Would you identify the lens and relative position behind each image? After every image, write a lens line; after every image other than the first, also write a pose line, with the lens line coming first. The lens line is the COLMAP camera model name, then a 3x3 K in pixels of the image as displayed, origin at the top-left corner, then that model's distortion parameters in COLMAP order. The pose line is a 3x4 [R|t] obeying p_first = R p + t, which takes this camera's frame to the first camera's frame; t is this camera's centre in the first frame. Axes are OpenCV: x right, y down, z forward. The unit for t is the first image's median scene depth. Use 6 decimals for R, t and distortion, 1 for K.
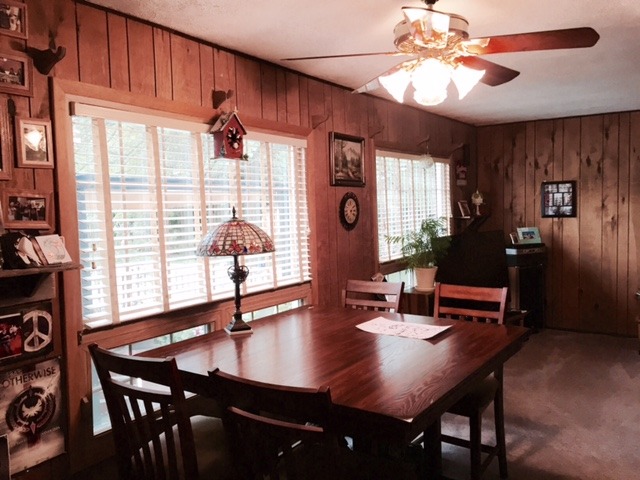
lens RADIAL K [[547.6, 0, 320.2], [0, 547.6, 239.9], [0, 0, 1]] dist [0.081134, -0.111004]
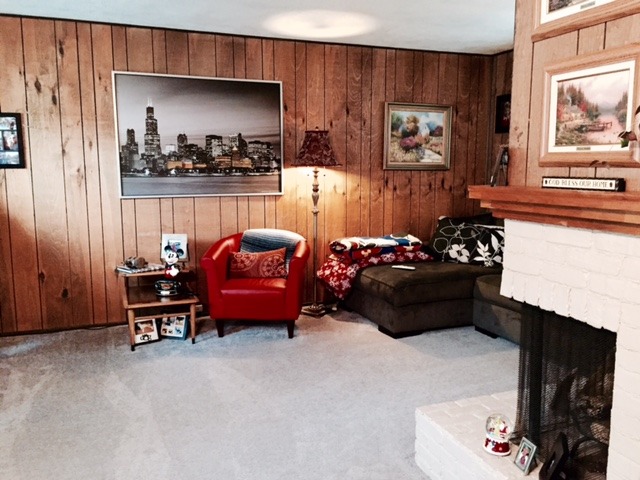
lens RADIAL K [[547.6, 0, 321.3], [0, 547.6, 240.9], [0, 0, 1]] dist [0.081134, -0.111004]
pose [[0.581411, -0.084290, 0.809232, 0.117202], [0.040390, 0.996383, 0.074764, 0.011614], [-0.812607, -0.010783, 0.582712, 0.317613]]
